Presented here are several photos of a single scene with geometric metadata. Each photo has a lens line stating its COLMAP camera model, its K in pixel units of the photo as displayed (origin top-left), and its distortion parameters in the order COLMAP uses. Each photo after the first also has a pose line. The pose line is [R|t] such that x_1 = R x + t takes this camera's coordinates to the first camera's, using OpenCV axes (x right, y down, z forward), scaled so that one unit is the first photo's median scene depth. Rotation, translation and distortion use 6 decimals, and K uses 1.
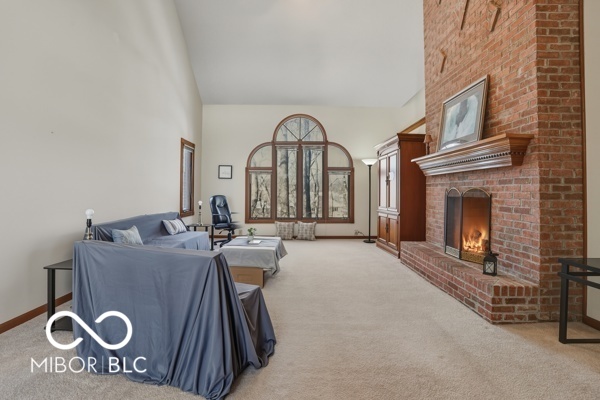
lens RADIAL K [[283.4, 0, 299.5], [0, 283.4, 197.5], [0, 0, 1]] dist [-0.054156, 0.015509]
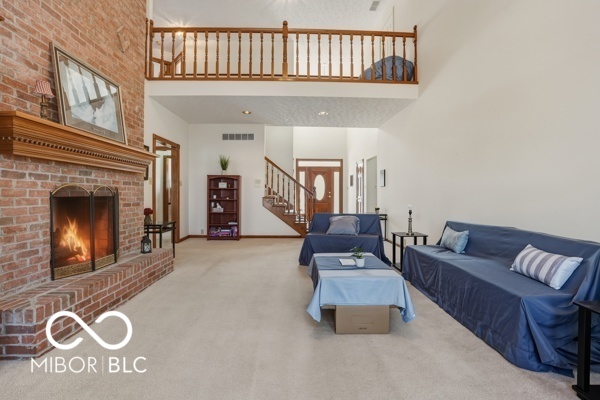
lens RADIAL K [[283.4, 0, 299.9], [0, 283.4, 195.4], [0, 0, 1]] dist [-0.054156, 0.015509]
pose [[-0.999700, -0.007594, -0.023299, -0.022295], [-0.007963, 0.999844, 0.015790, -0.026387], [0.023176, 0.015971, -0.999604, 2.241543]]
